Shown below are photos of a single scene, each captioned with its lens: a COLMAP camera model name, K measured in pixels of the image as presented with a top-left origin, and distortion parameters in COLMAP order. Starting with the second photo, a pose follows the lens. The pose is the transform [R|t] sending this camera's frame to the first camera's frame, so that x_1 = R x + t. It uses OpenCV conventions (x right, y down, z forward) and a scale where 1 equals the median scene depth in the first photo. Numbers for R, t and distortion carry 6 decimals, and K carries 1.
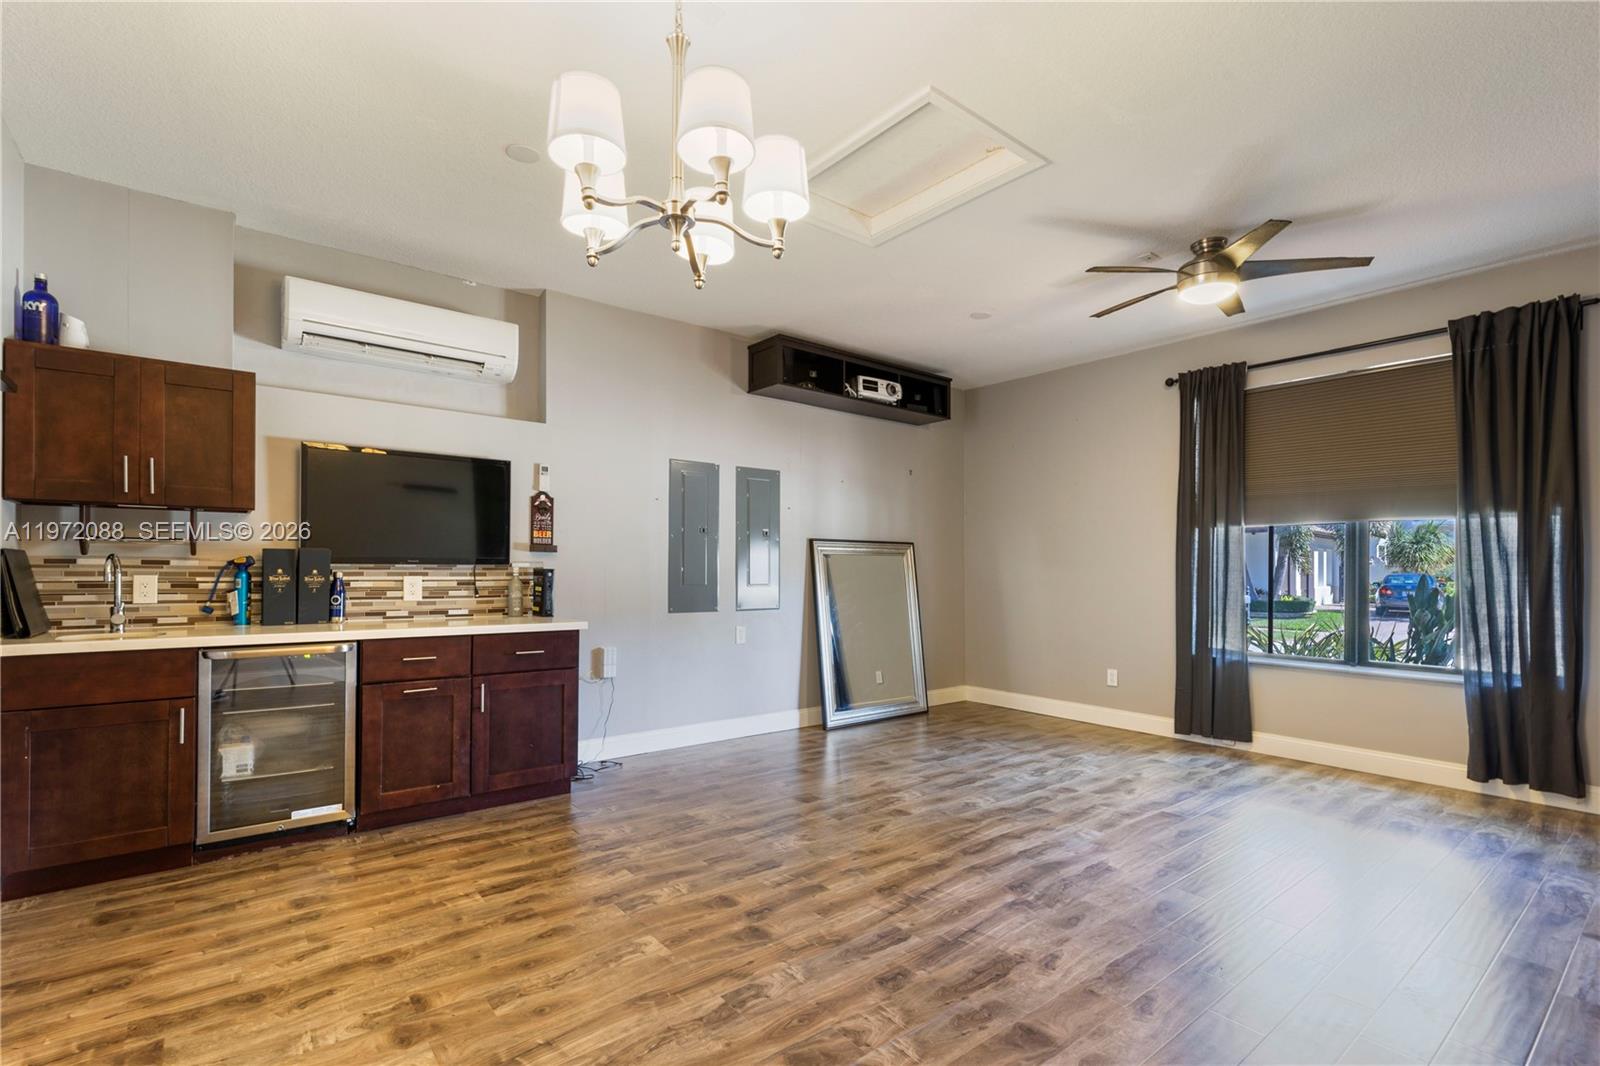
lens RADIAL K [[739.8, 0, 794.4], [0, 739.8, 561.0], [0, 0, 1]] dist [0.008709, -0.002271]
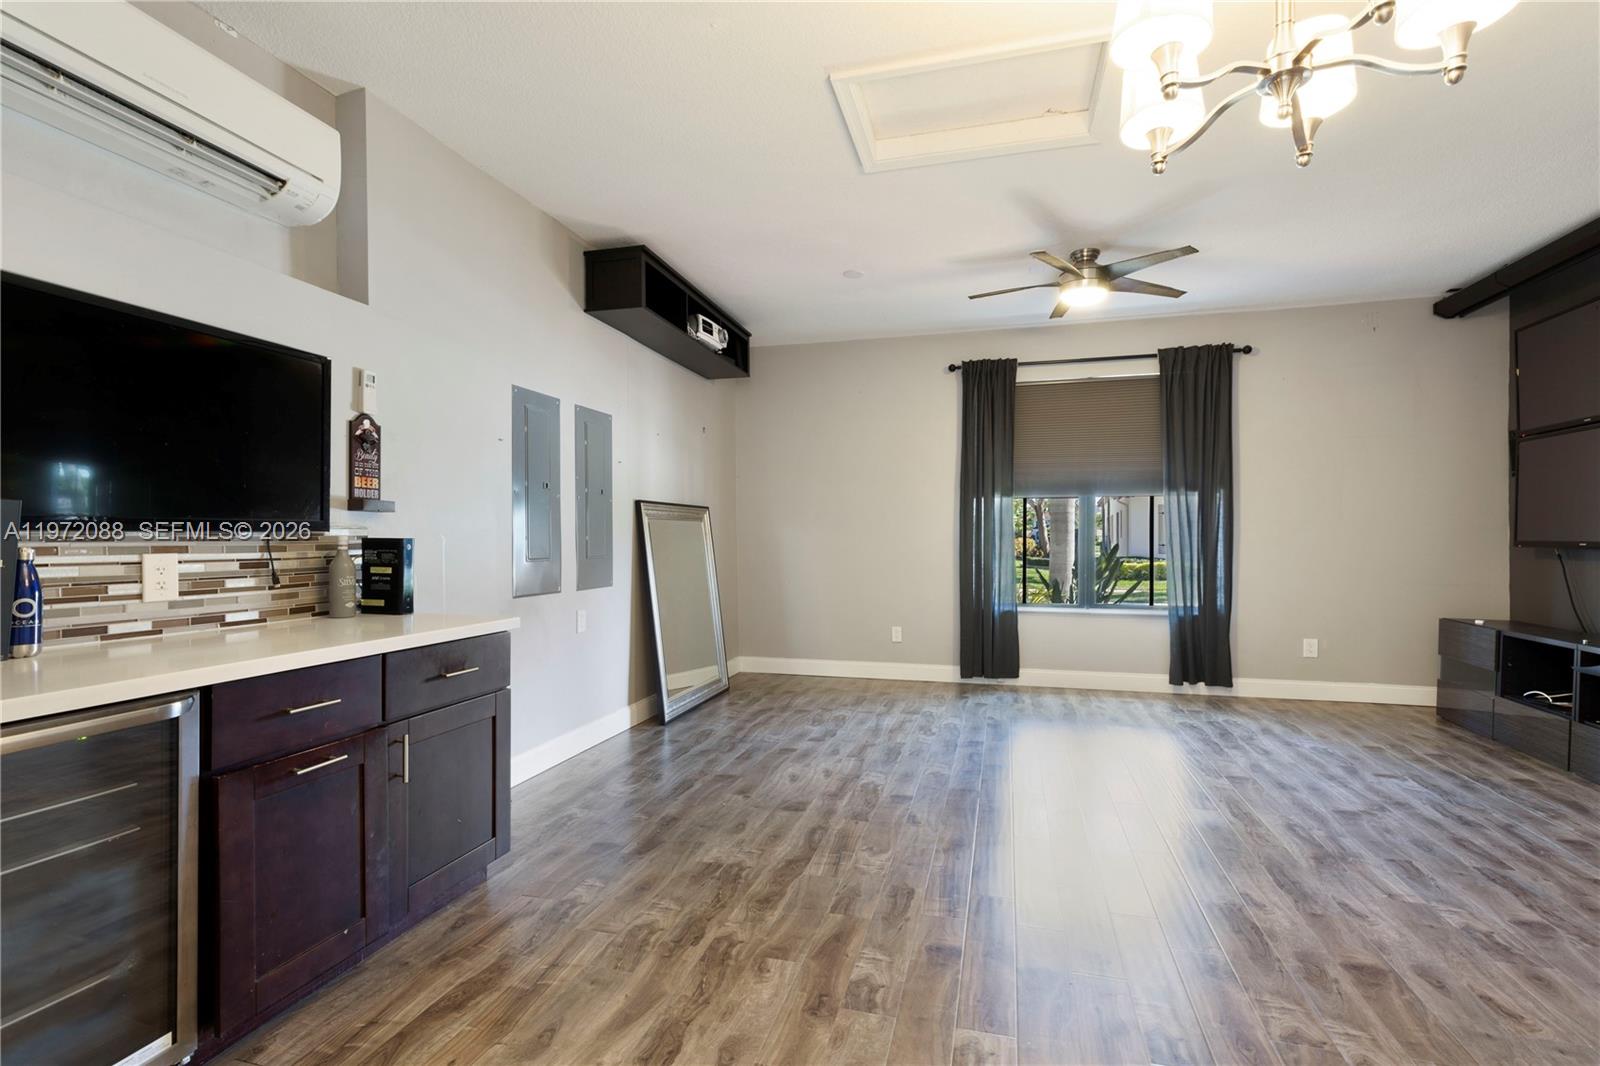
lens RADIAL K [[739.8, 0, 804.8], [0, 739.8, 539.9], [0, 0, 1]] dist [0.008709, -0.002271]
pose [[0.801940, -0.010170, 0.597318, -0.448388], [0.000704, 0.999870, 0.016078, 0.002337], [-0.597404, -0.012473, 0.801843, 0.297726]]
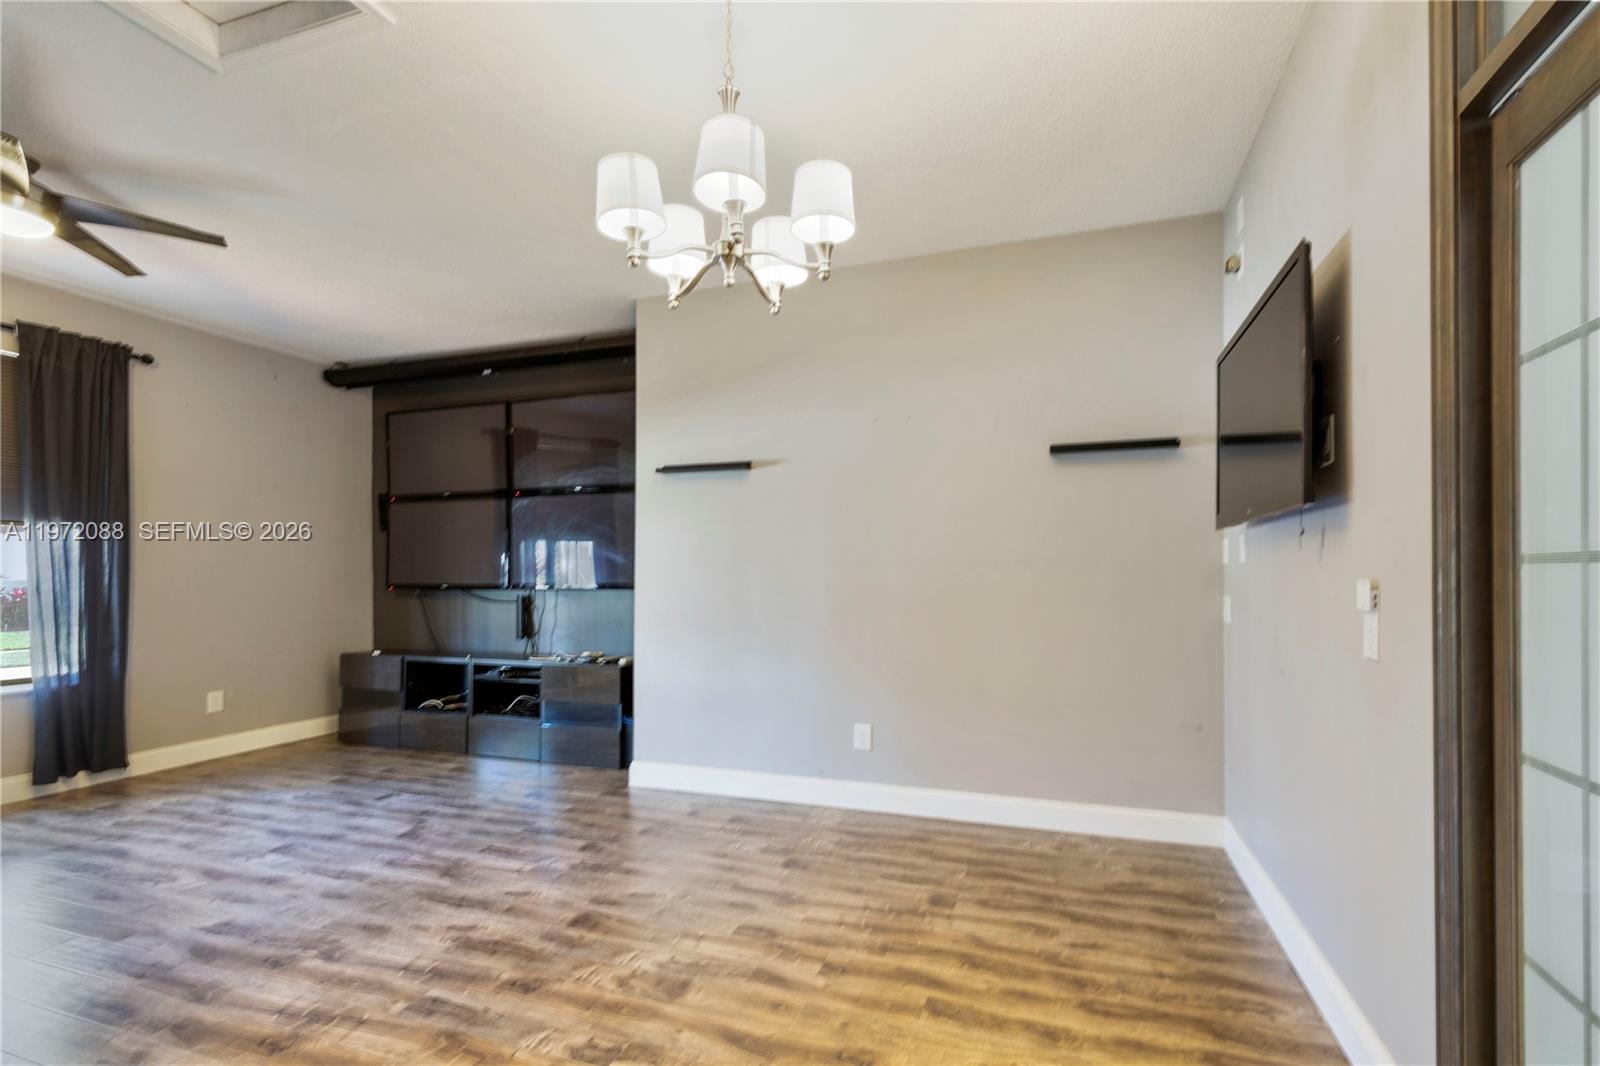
lens RADIAL K [[739.8, 0, 811.6], [0, 739.8, 570.4], [0, 0, 1]] dist [0.008709, -0.002271]
pose [[-0.541429, 0.000730, 0.840746, -0.497254], [-0.008639, 0.999942, -0.006432, -0.000125], [-0.840702, -0.010746, -0.541391, 0.653037]]
